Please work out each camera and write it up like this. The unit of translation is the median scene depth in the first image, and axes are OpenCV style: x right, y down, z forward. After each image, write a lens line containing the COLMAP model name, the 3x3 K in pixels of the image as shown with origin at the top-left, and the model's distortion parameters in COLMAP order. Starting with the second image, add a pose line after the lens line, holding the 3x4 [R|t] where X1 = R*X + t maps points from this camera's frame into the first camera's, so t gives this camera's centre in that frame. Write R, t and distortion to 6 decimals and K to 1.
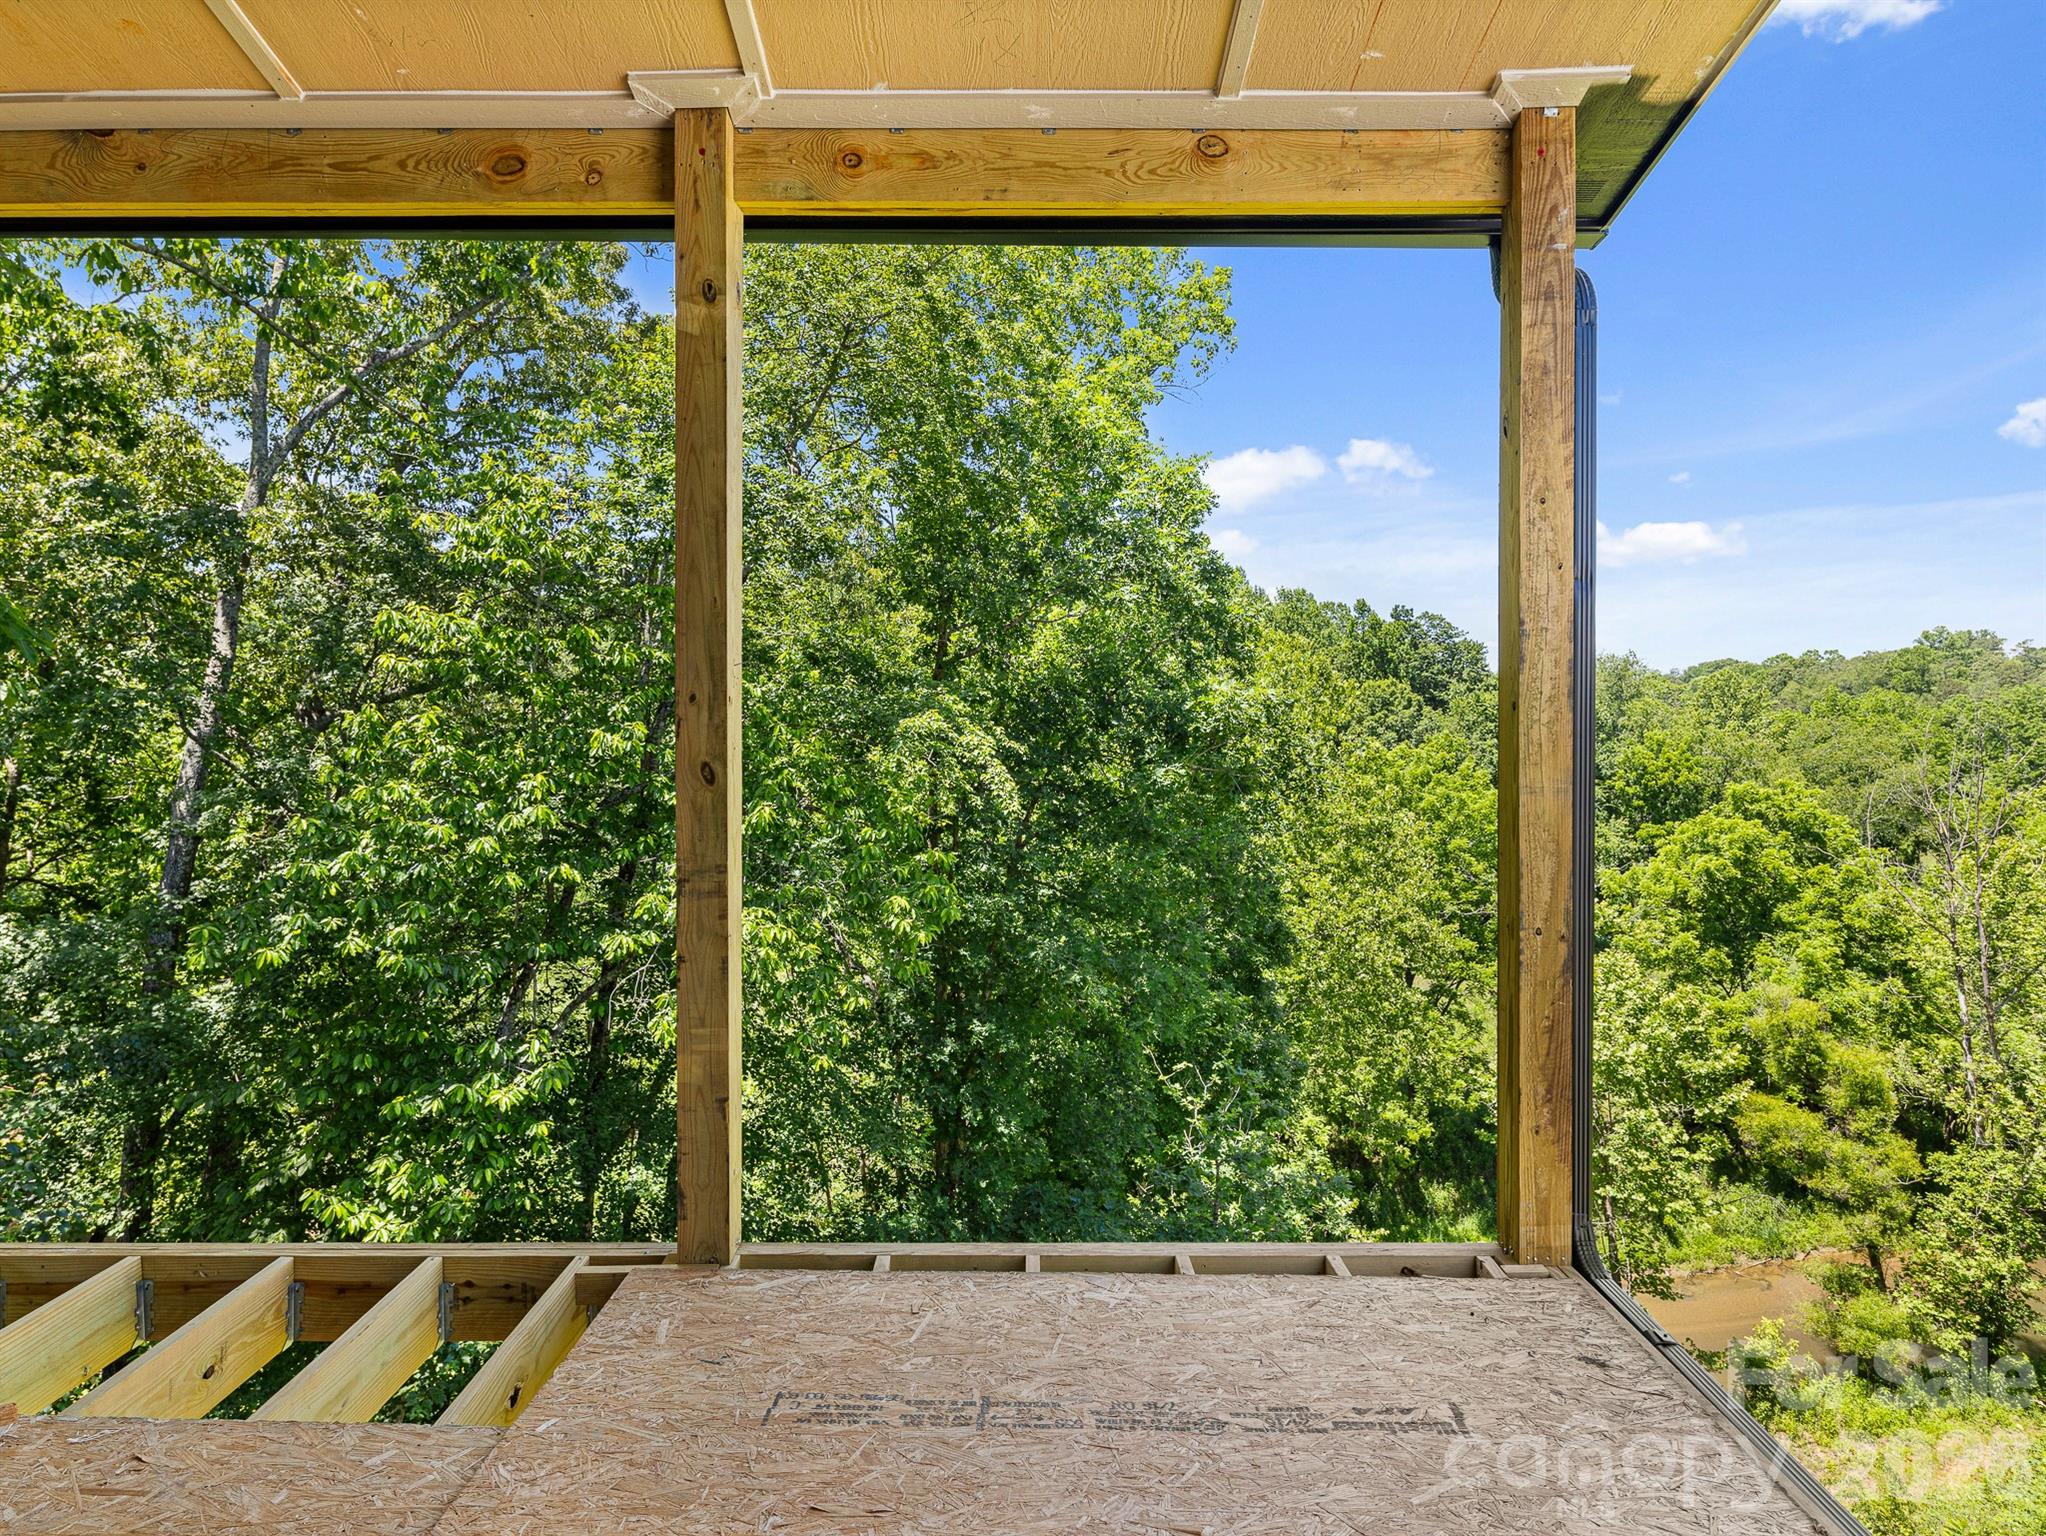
lens RADIAL K [[1119.0, 0, 1010.9], [0, 1119.0, 736.1], [0, 0, 1]] dist [0.004763, -0.005704]
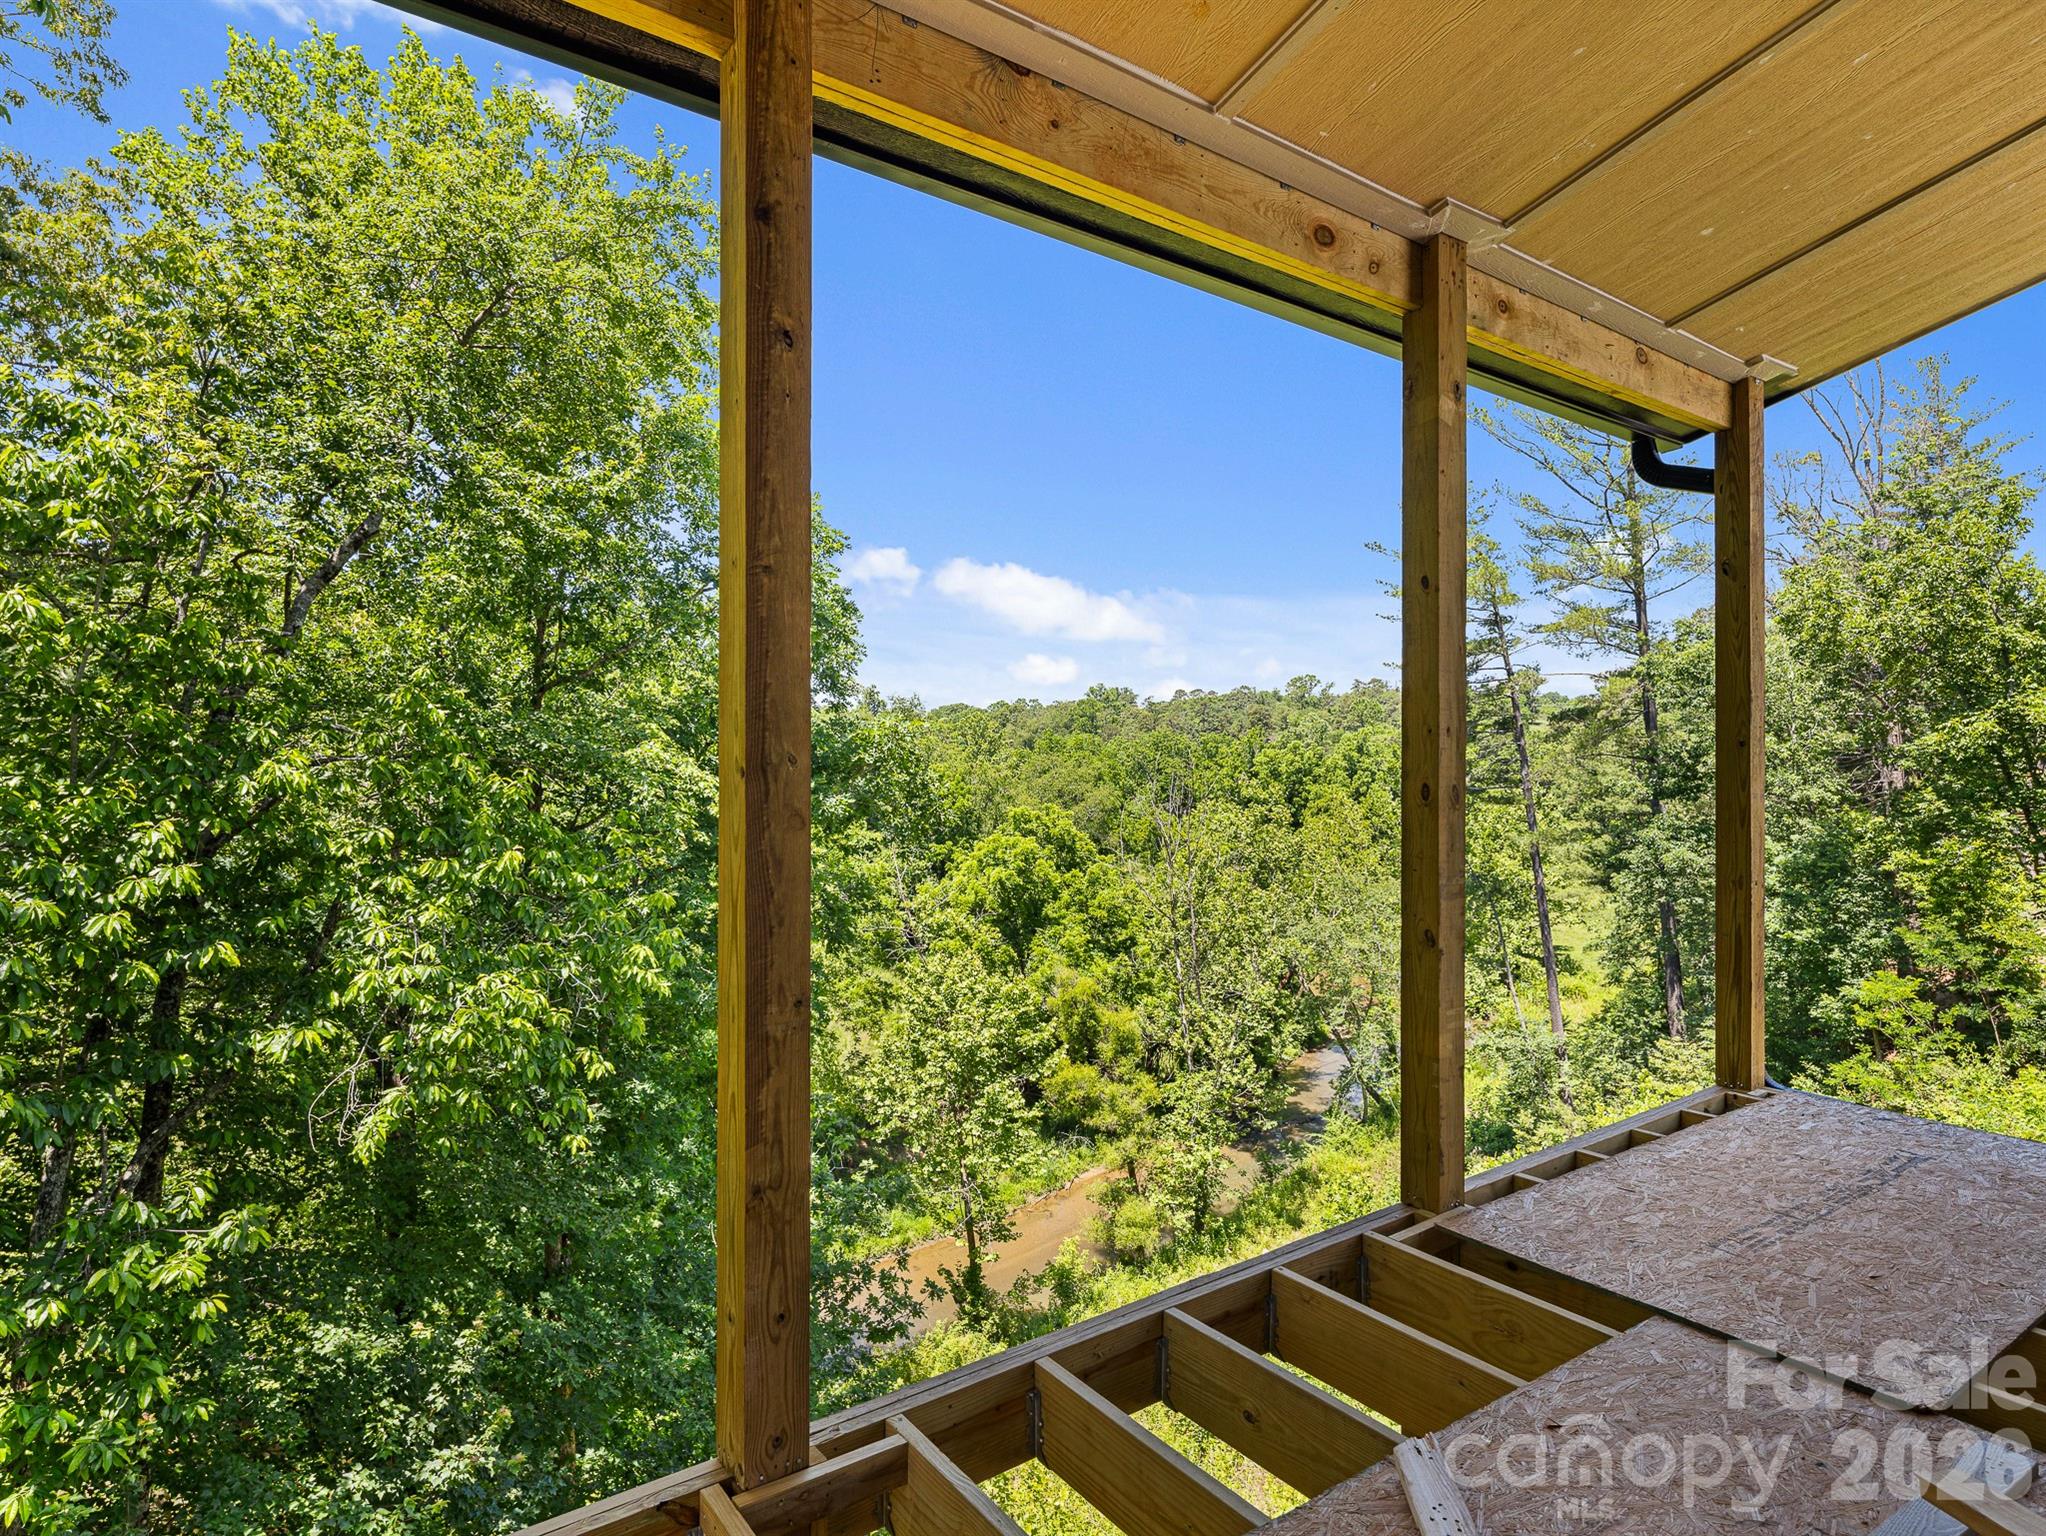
lens RADIAL K [[1119.0, 0, 1010.4], [0, 1119.0, 755.2], [0, 0, 1]] dist [0.004763, -0.005704]
pose [[0.813133, 0.003498, 0.582067, -0.226915], [0.004208, 0.999920, -0.011887, 0.000785], [-0.582063, 0.012116, 0.813054, 0.051612]]
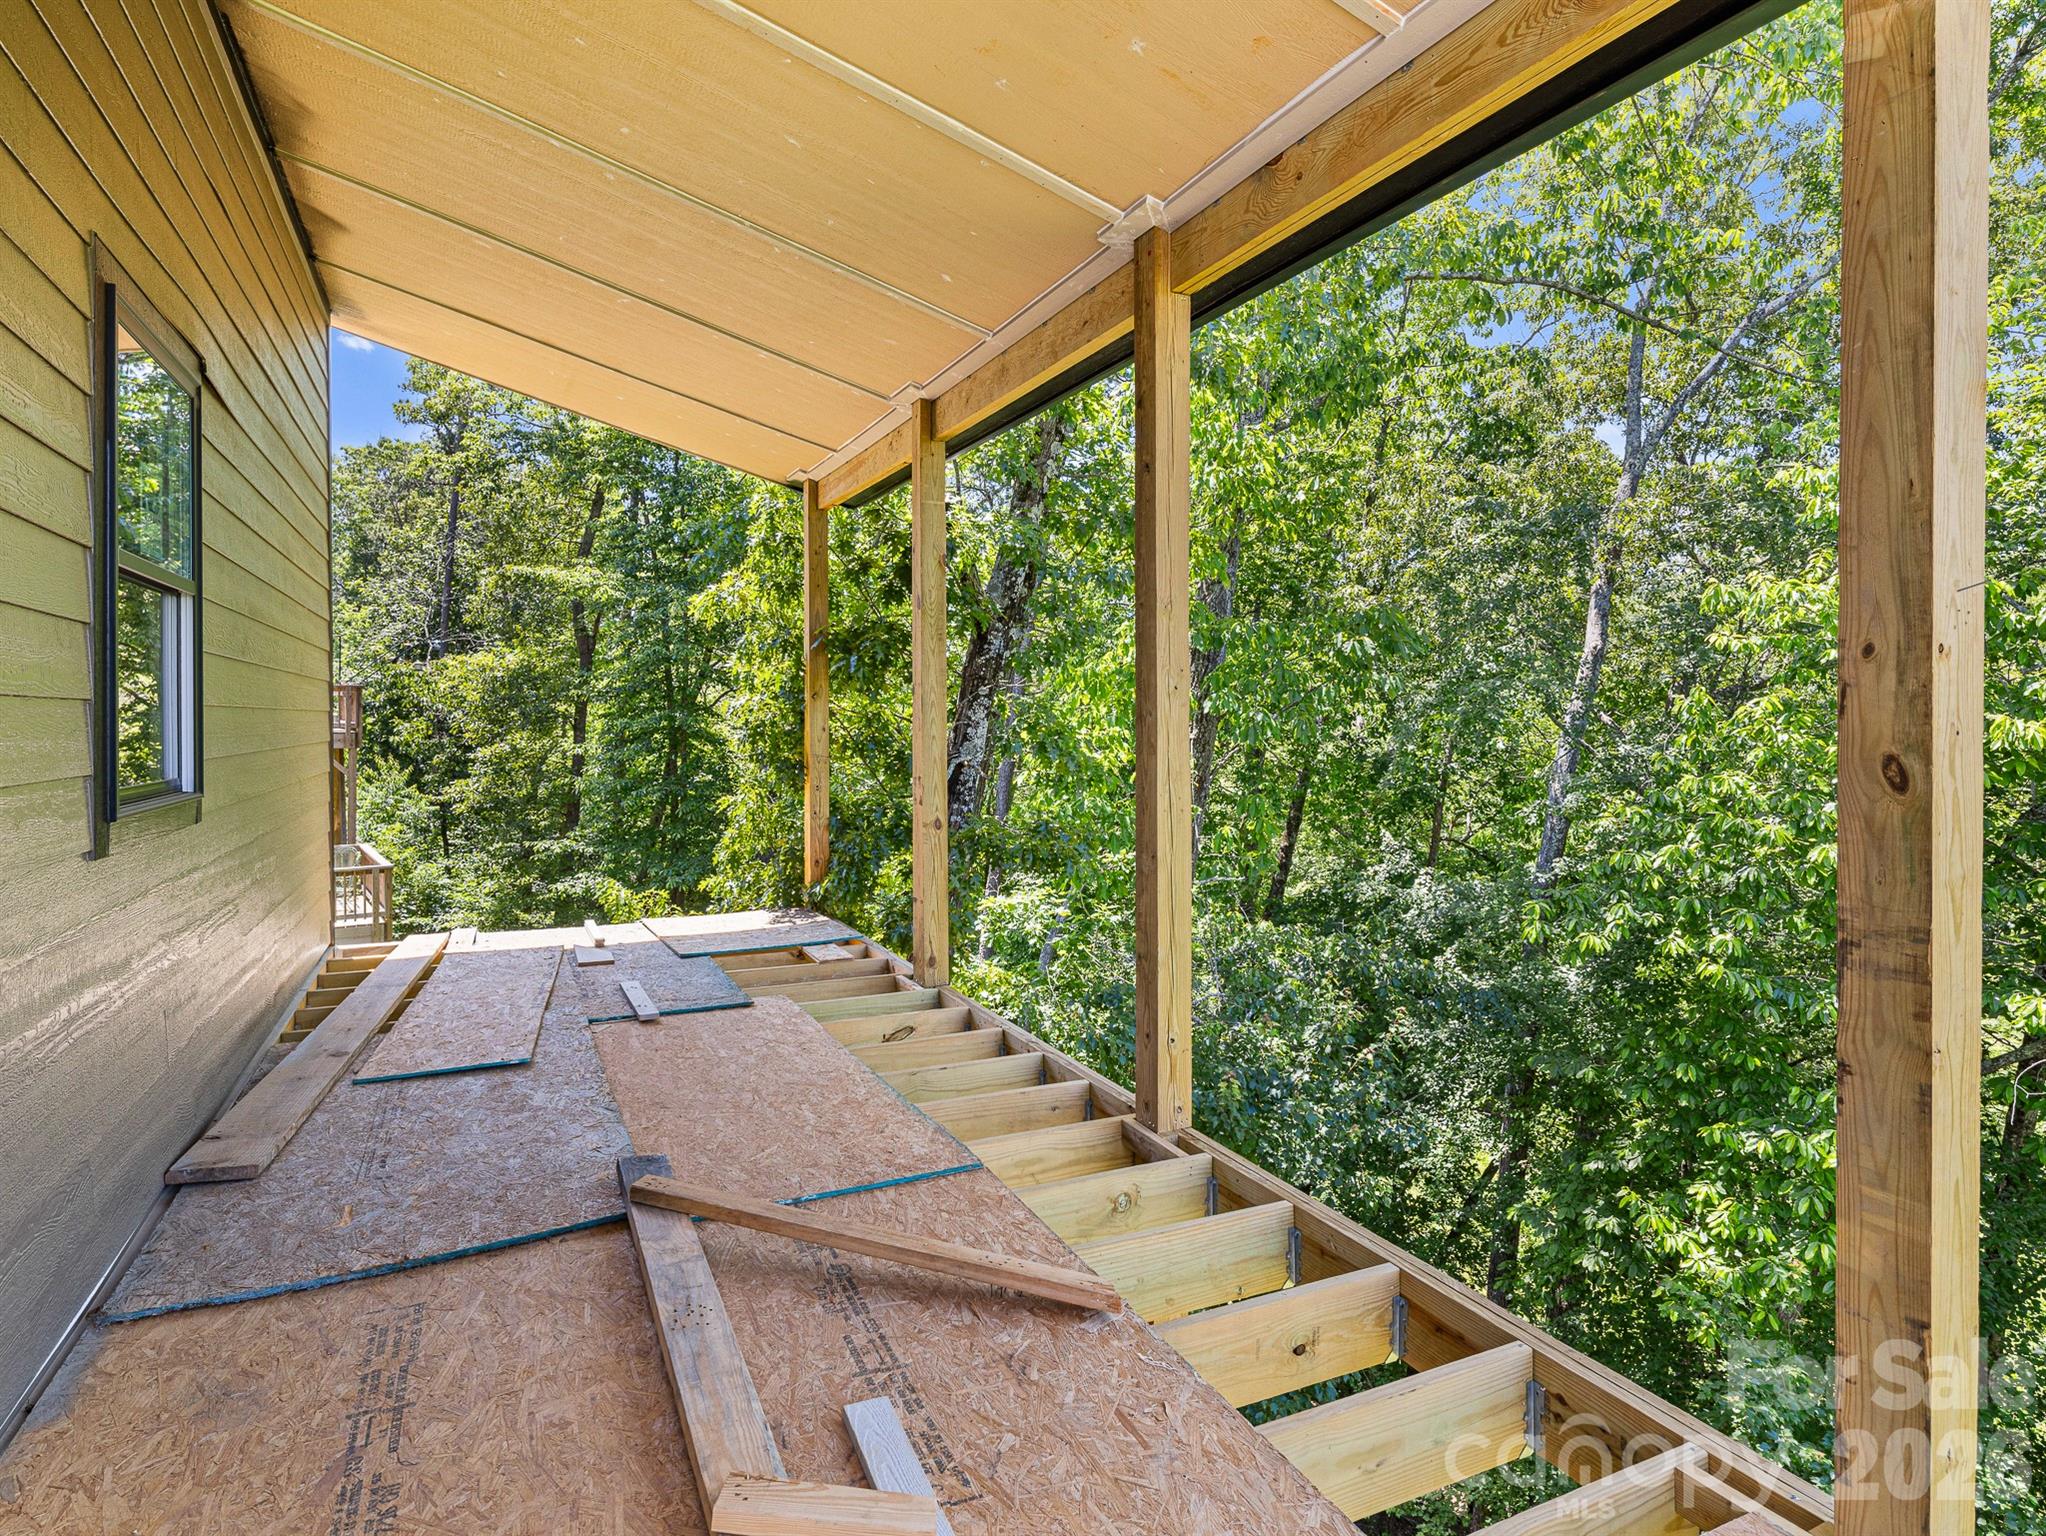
lens RADIAL K [[1119.0, 0, 1011.8], [0, 1119.0, 728.1], [0, 0, 1]] dist [0.004763, -0.005704]
pose [[0.427034, 0.006290, -0.904214, 0.011656], [-0.004097, 0.999979, 0.005021, 0.001372], [0.904226, 0.001560, 0.427051, 0.051939]]
